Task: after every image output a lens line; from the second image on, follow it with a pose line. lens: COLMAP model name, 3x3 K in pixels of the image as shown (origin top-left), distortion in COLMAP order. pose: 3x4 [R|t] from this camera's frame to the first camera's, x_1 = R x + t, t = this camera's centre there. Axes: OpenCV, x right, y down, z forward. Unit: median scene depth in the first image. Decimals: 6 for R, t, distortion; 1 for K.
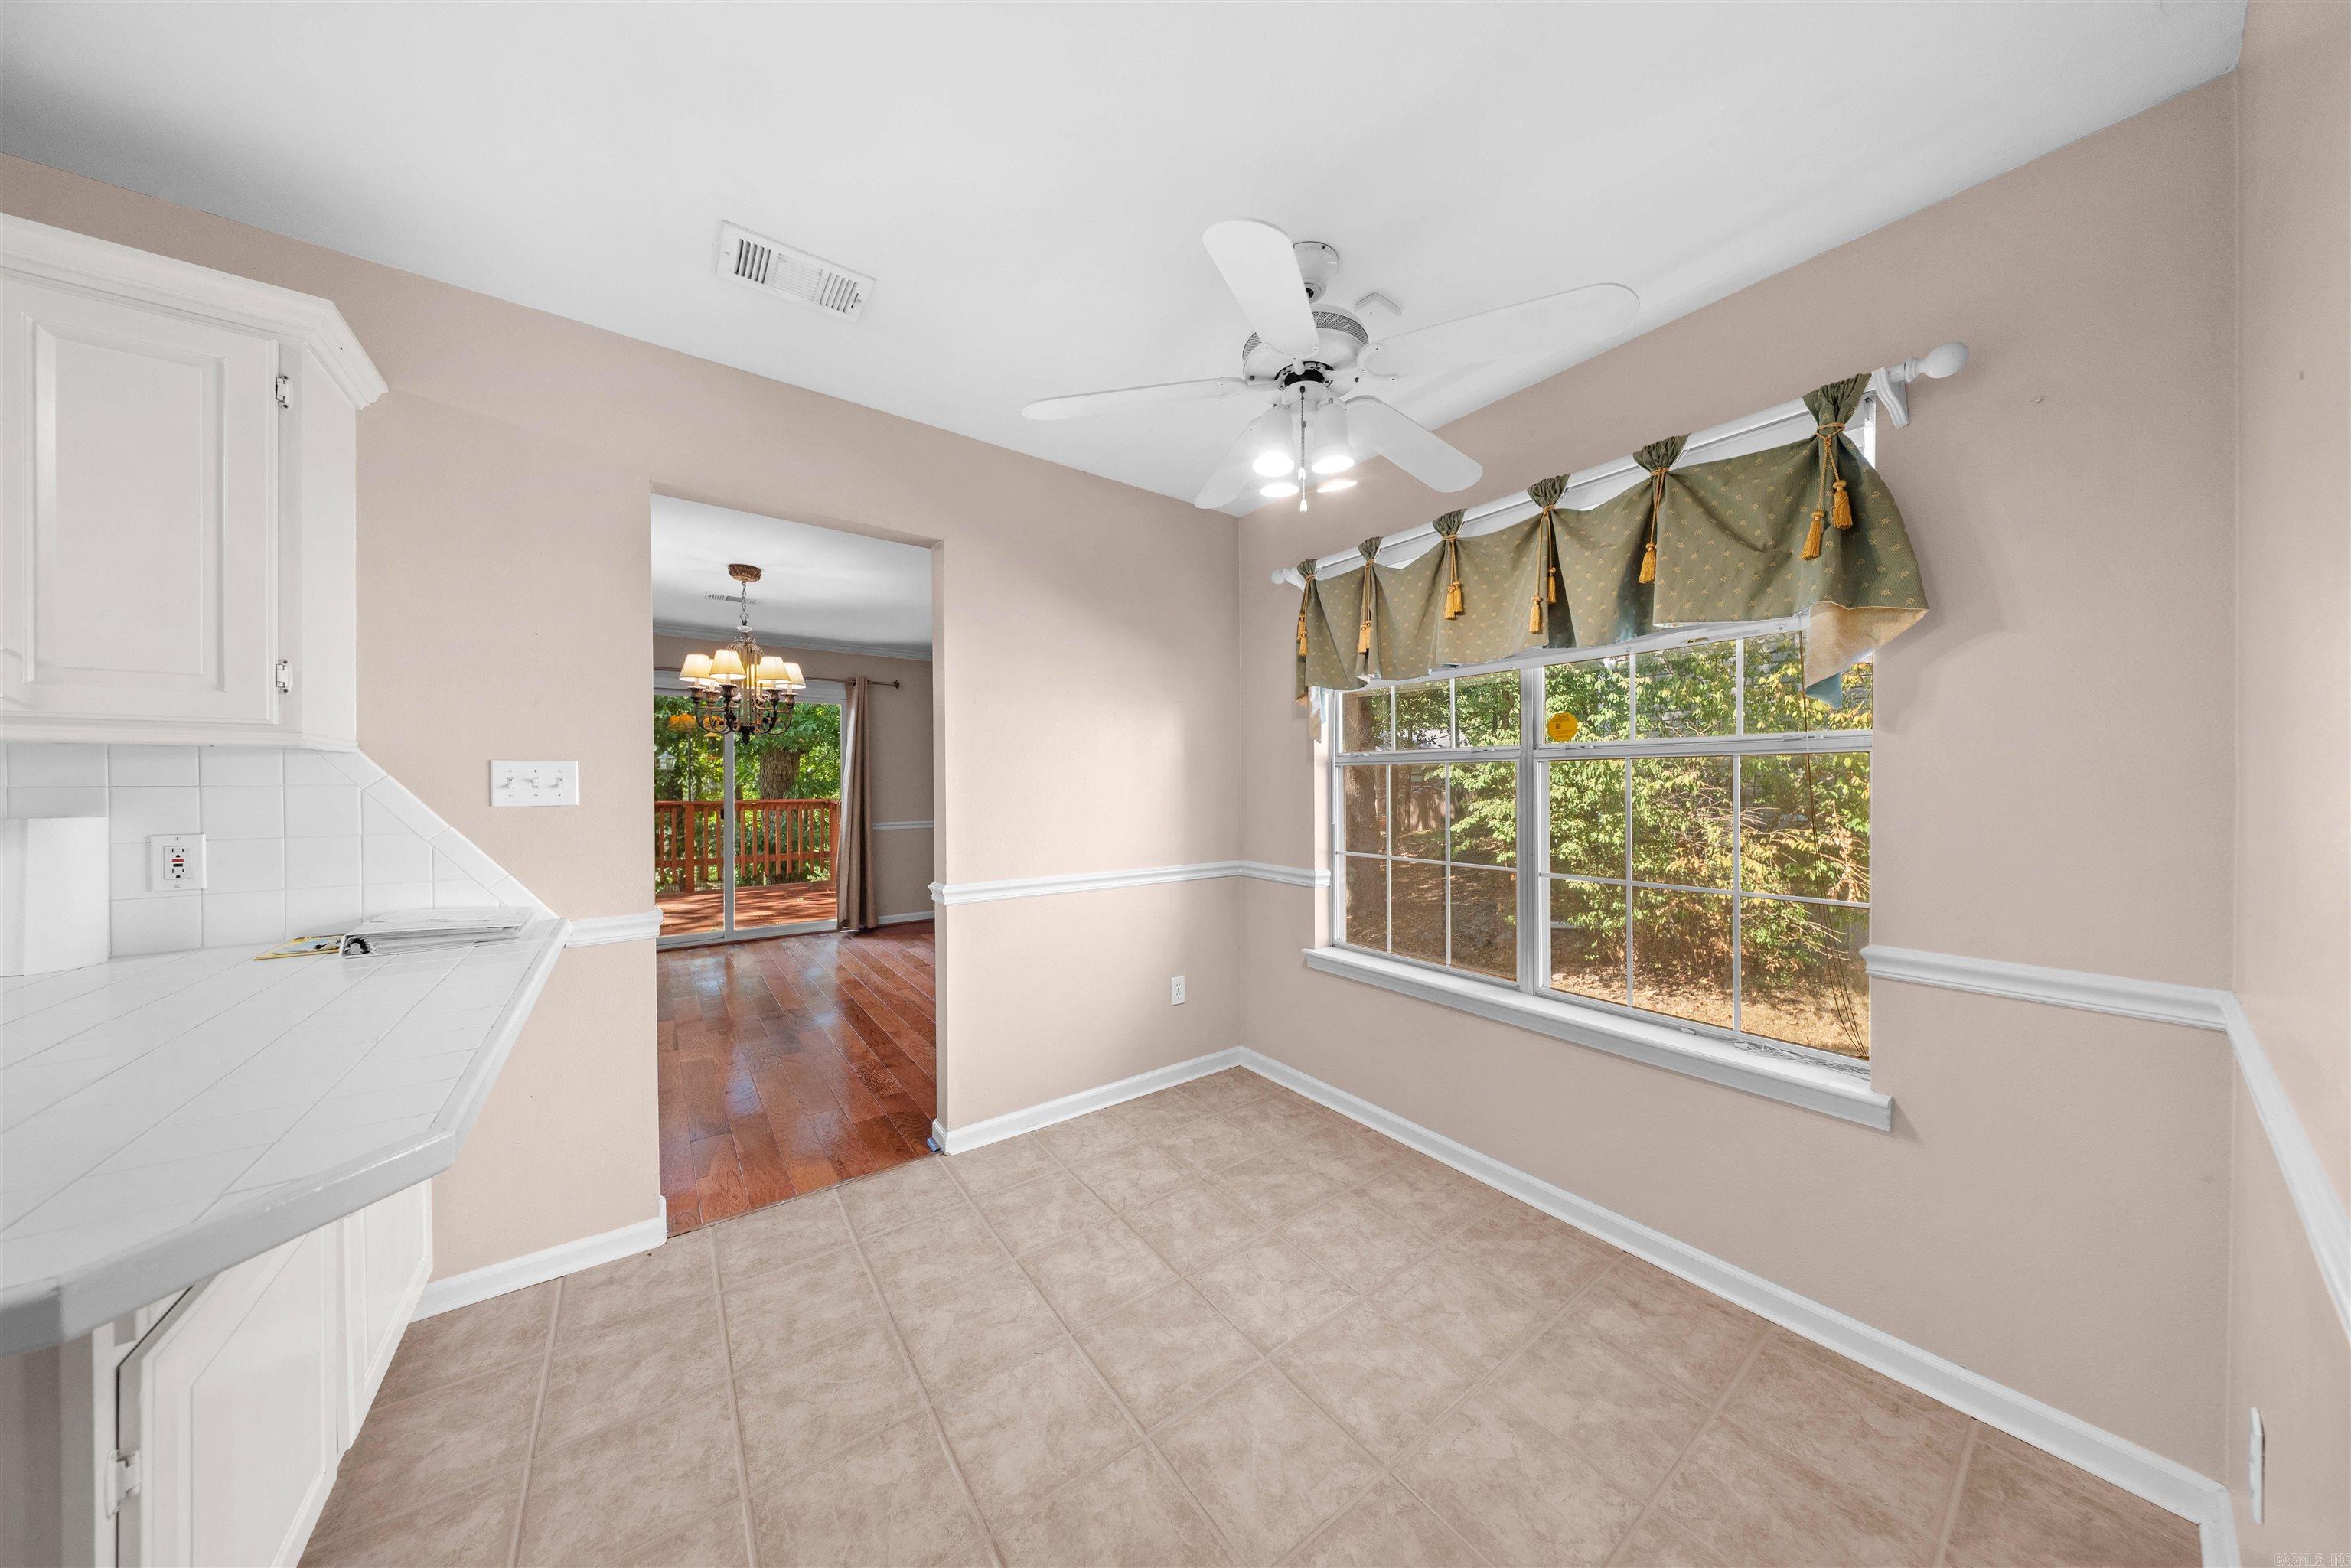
lens RADIAL K [[704.4, 0, 1186.3], [0, 704.4, 783.2], [0, 0, 1]] dist [0.001909, -0.002512]
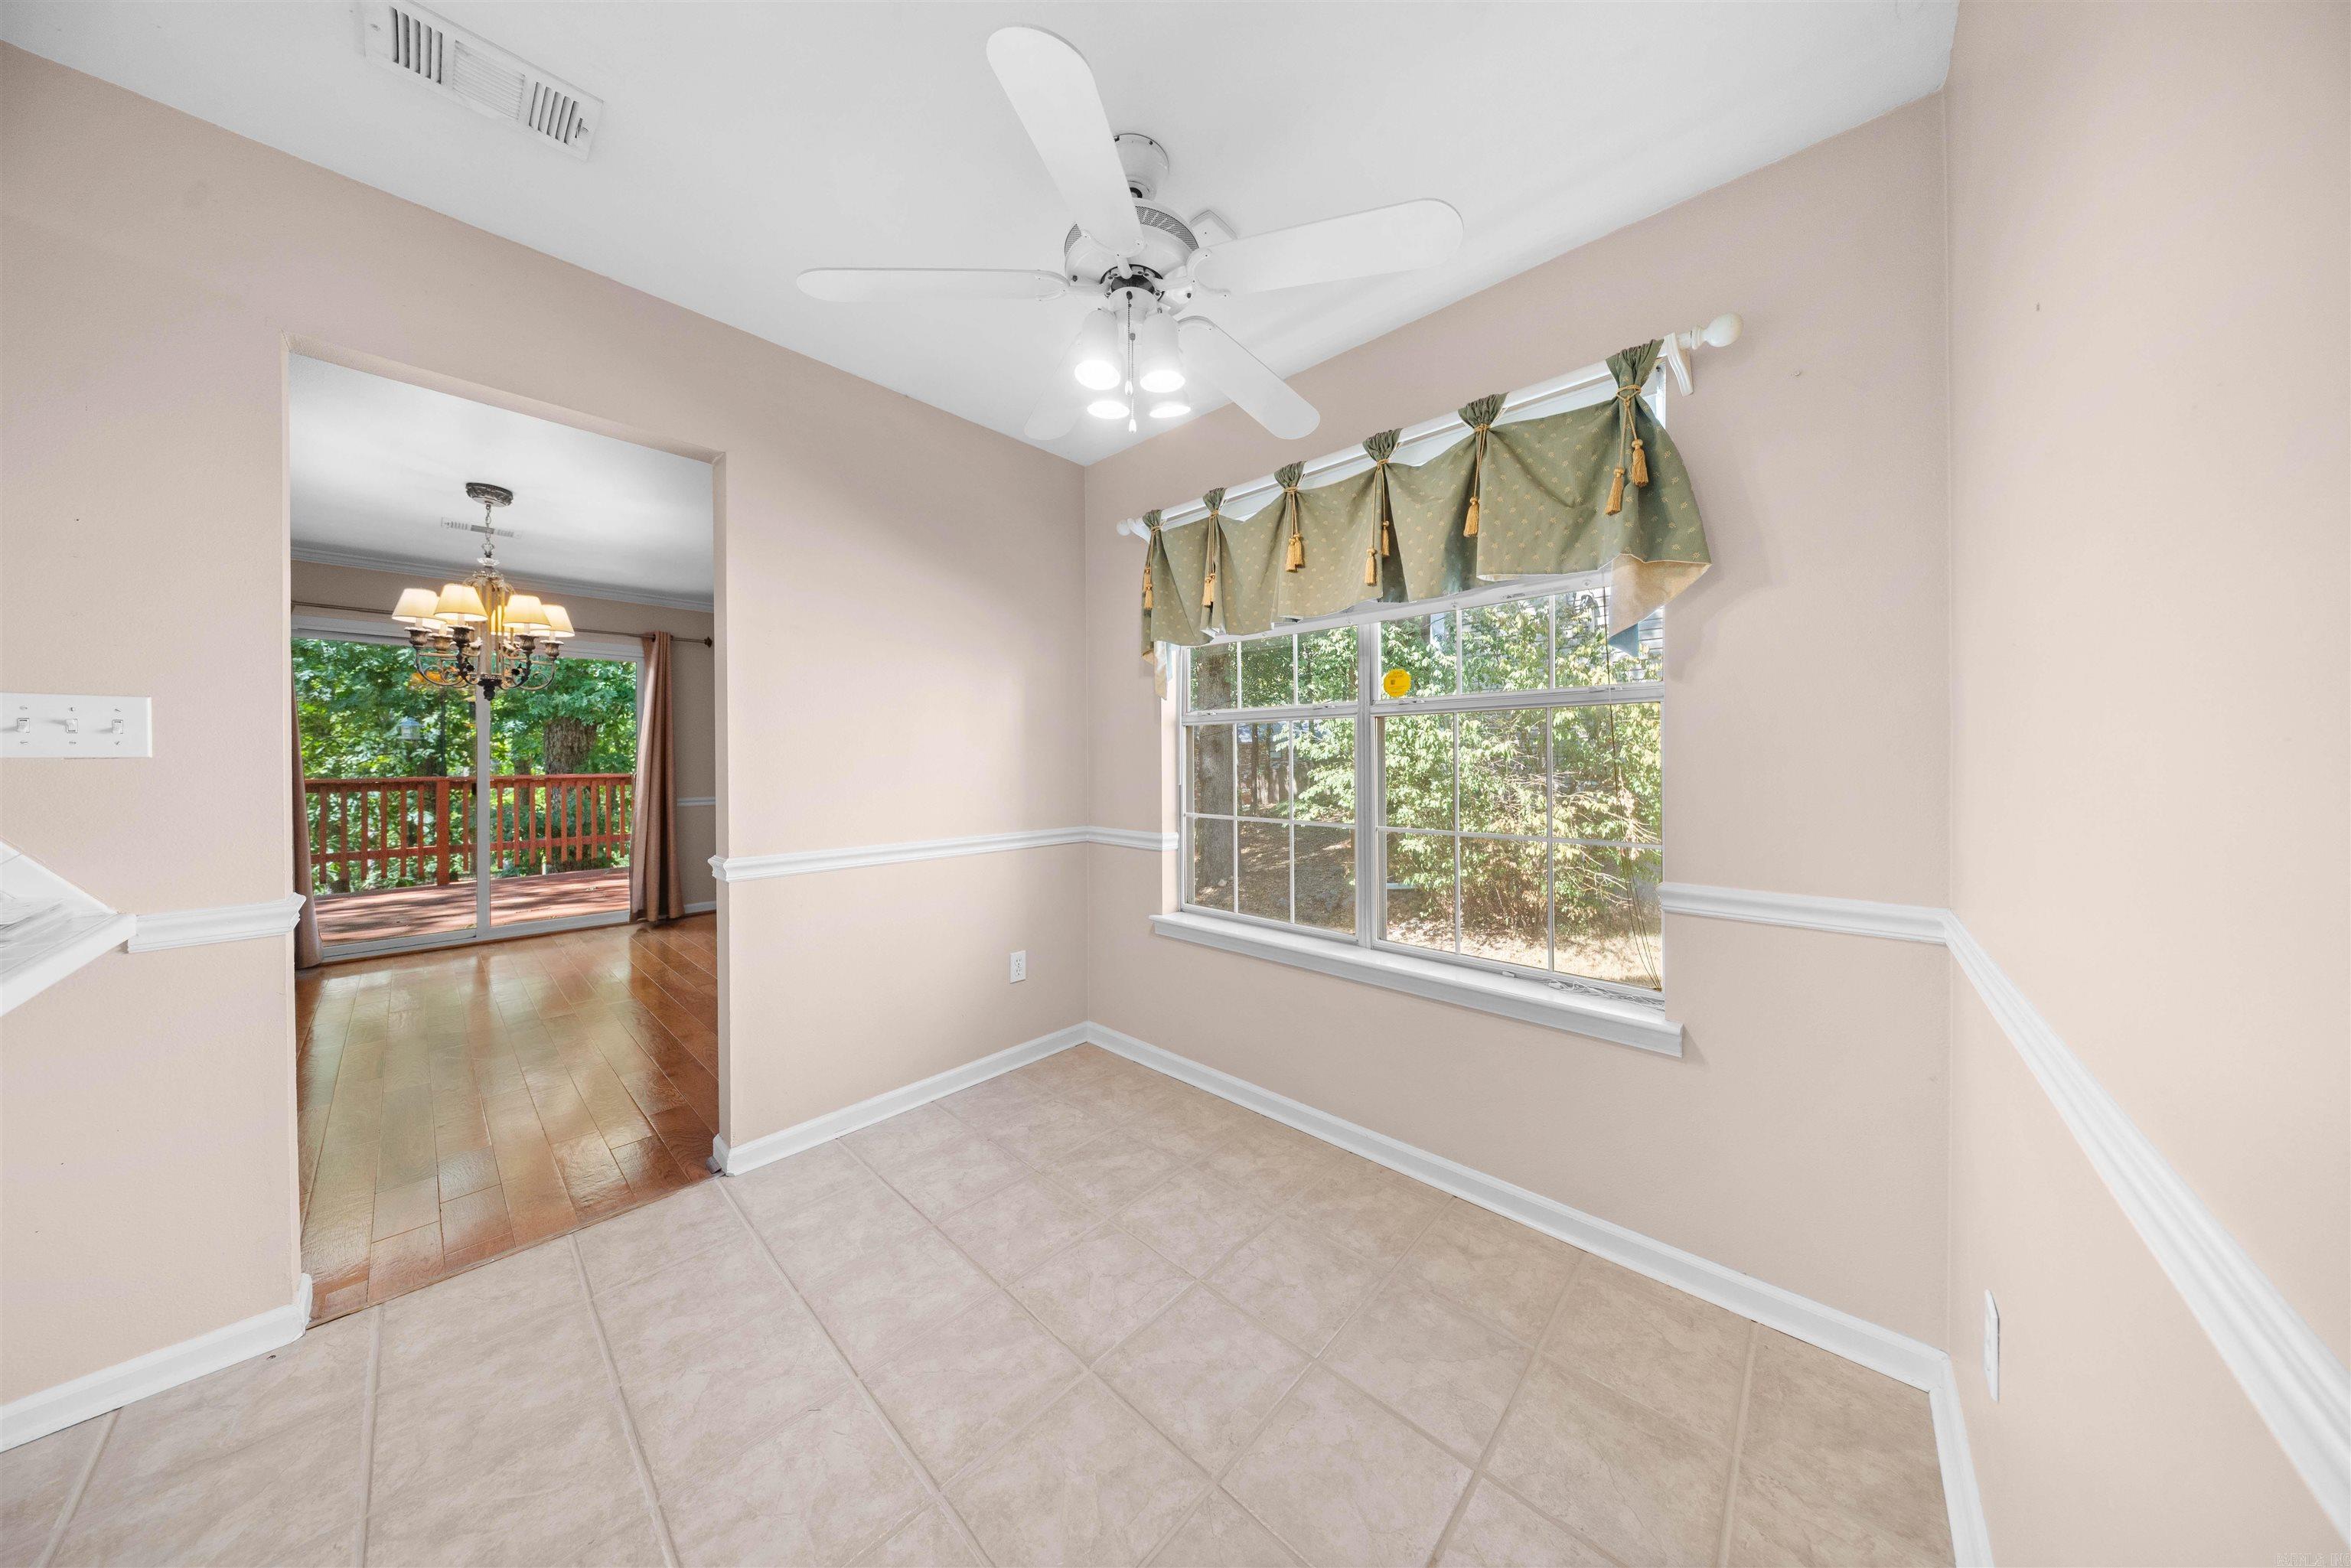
lens RADIAL K [[688.8, 0, 1191.1], [0, 688.8, 758.8], [0, 0, 1]] dist [0.000015, -0.001482]
pose [[0.981377, -0.001590, 0.192084, 0.065089], [0.002433, 0.999988, -0.004154, 0.040750], [-0.192075, 0.004544, 0.981370, 0.103284]]
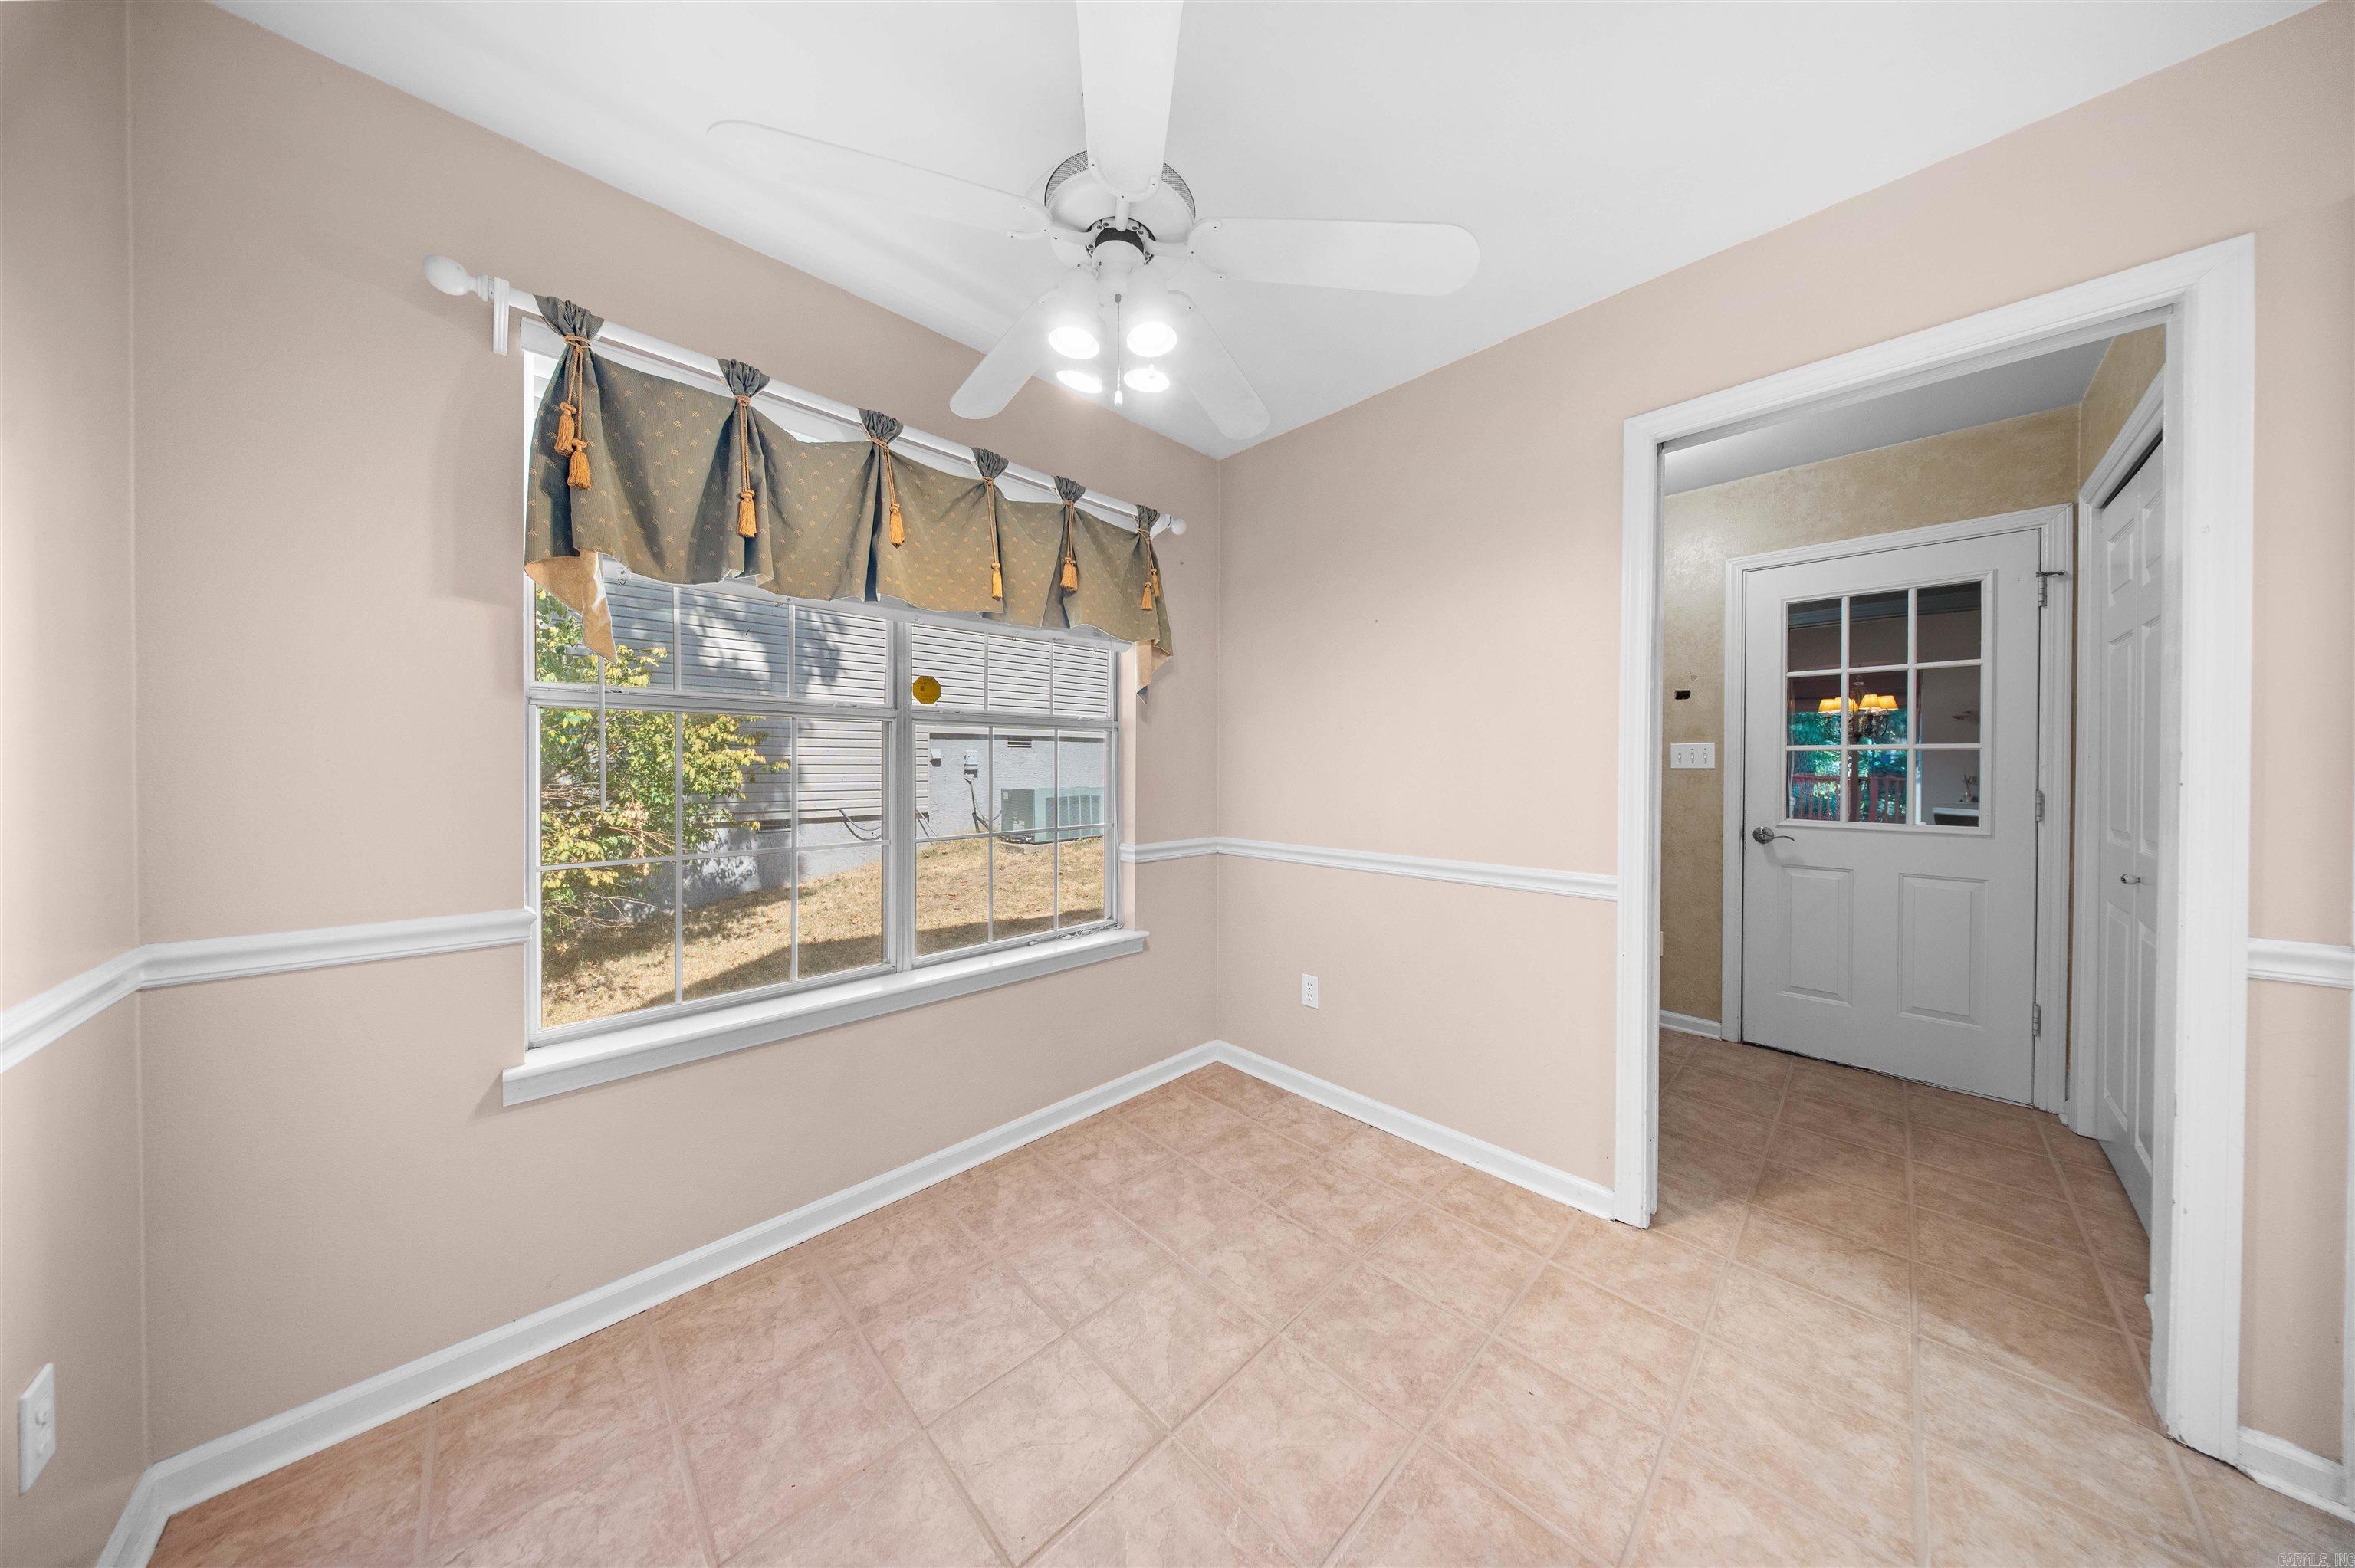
lens RADIAL K [[696.4, 0, 1178.7], [0, 696.4, 769.4], [0, 0, 1]] dist [-0.000242, -0.000075]
pose [[-0.128507, -0.003777, 0.991701, -0.609934], [-0.000037, 0.999993, 0.003804, 0.035110], [-0.991709, 0.000453, -0.128506, 0.970724]]
